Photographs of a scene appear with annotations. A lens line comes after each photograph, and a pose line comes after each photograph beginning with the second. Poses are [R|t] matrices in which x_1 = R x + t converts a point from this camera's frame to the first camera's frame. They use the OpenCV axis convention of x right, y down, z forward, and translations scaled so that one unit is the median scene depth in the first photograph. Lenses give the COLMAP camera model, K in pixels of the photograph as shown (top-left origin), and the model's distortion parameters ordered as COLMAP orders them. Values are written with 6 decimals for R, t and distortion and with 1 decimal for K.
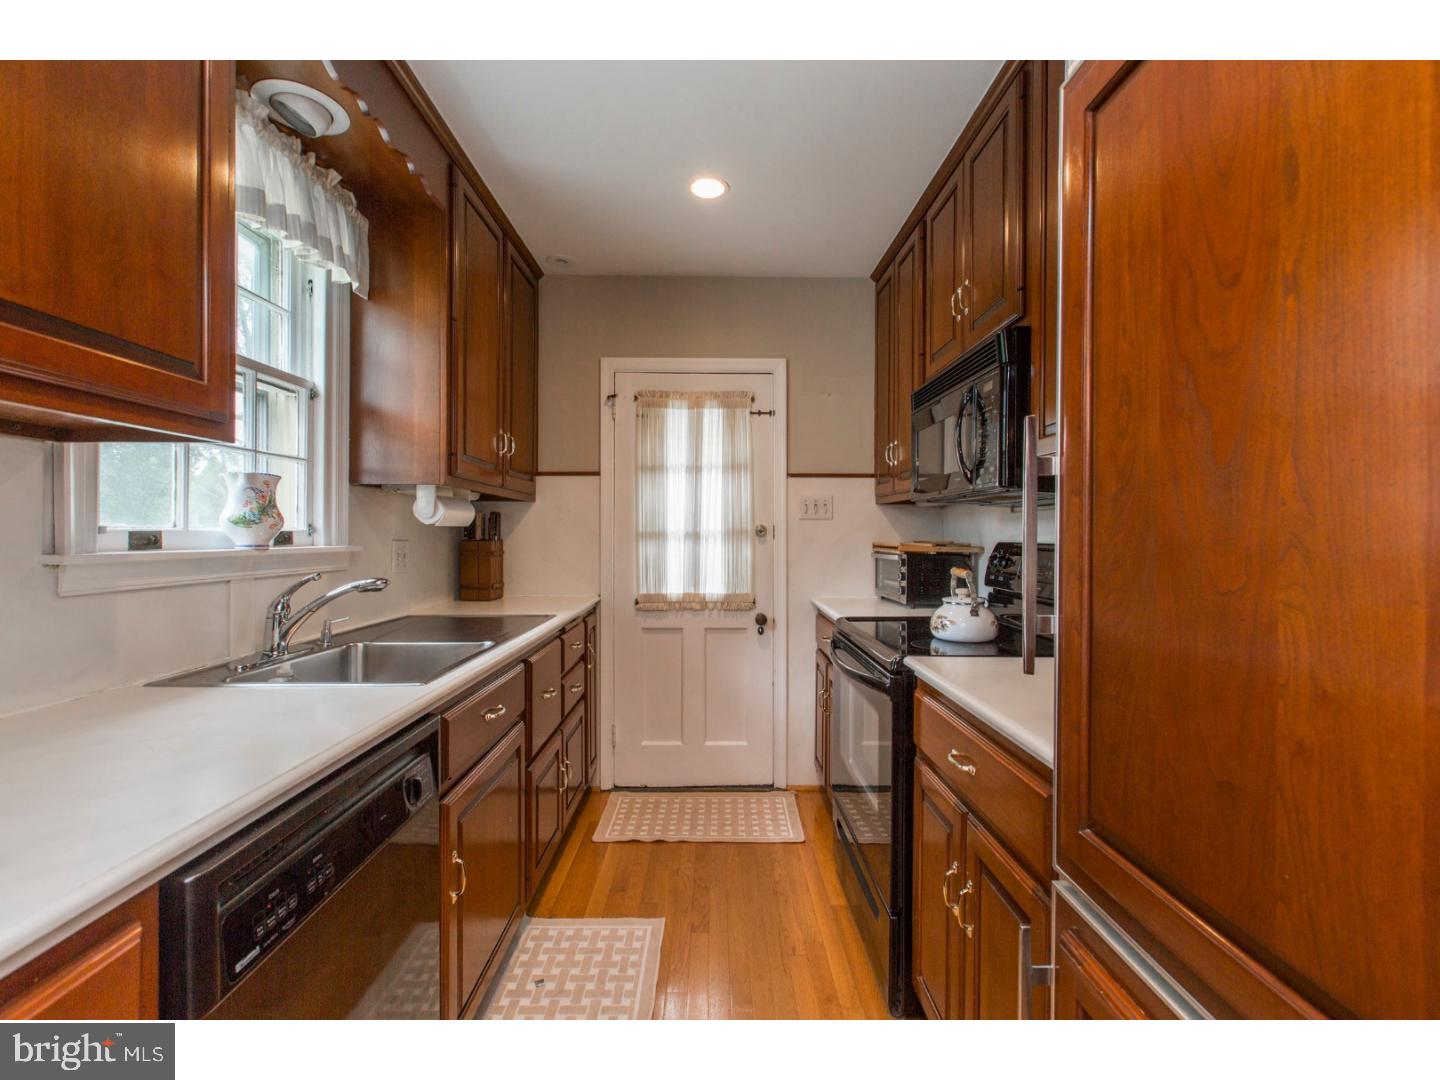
lens RADIAL K [[636.5, 0, 723.4], [0, 636.5, 537.6], [0, 0, 1]] dist [-0.001121, 0.000214]
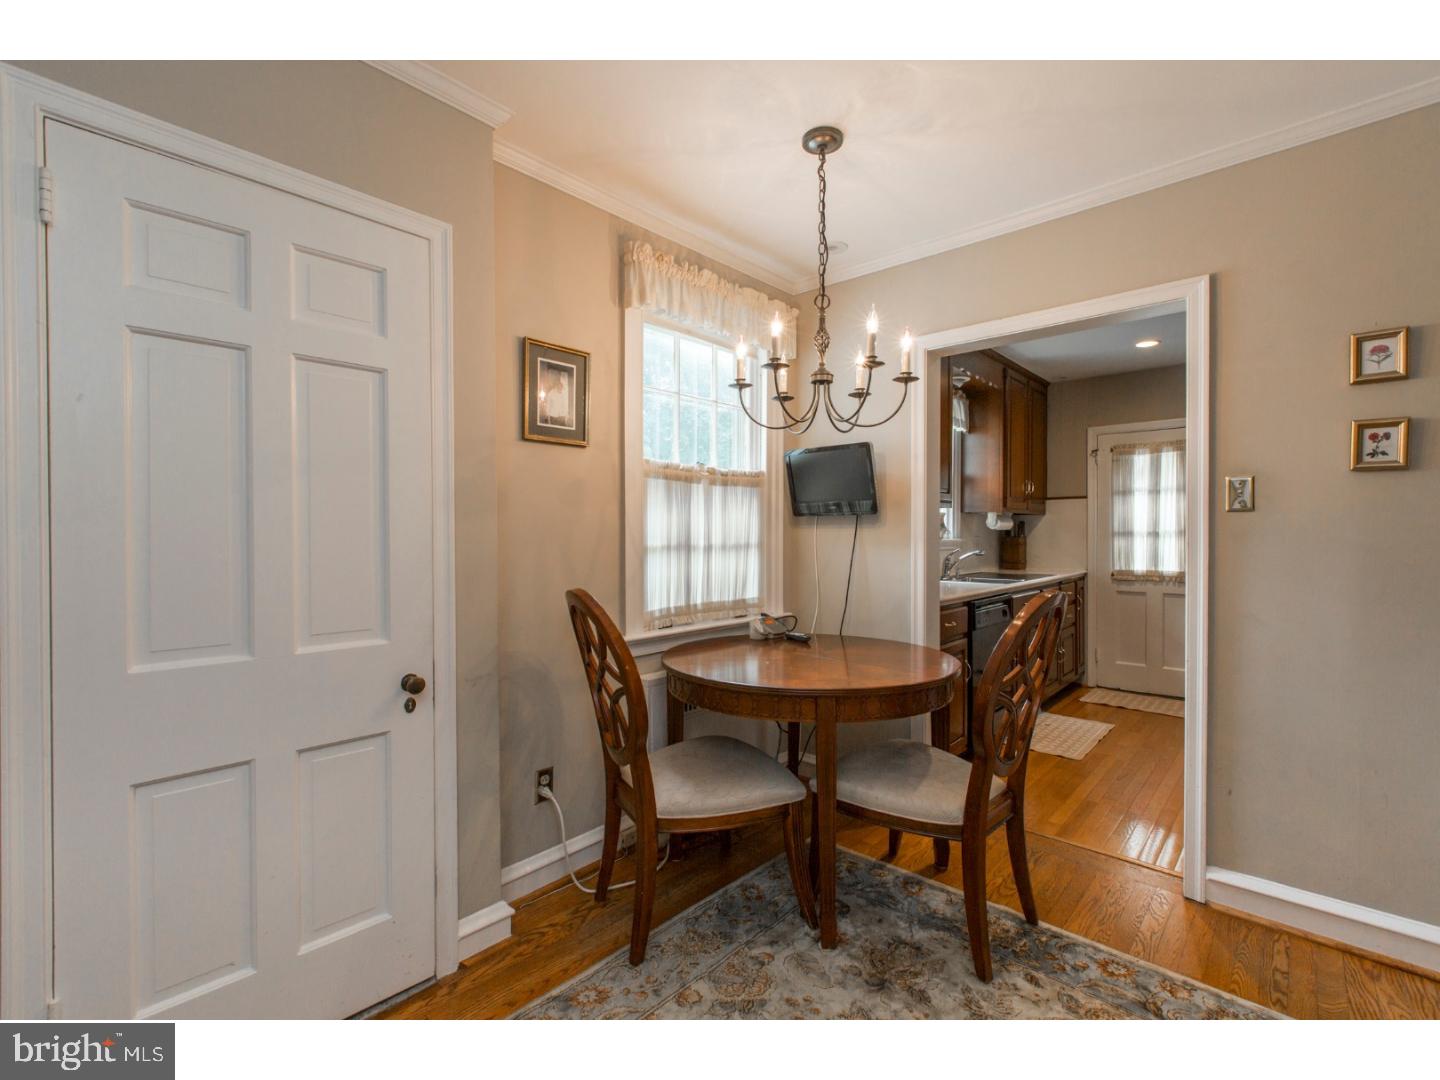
lens RADIAL K [[636.5, 0, 723.4], [0, 636.5, 537.6], [0, 0, 1]] dist [-0.001121, 0.000214]
pose [[0.726256, 0.002406, -0.687421, 0.262544], [0.002236, 0.999980, 0.005863, -0.005729], [0.687421, -0.005796, 0.726236, -0.877161]]
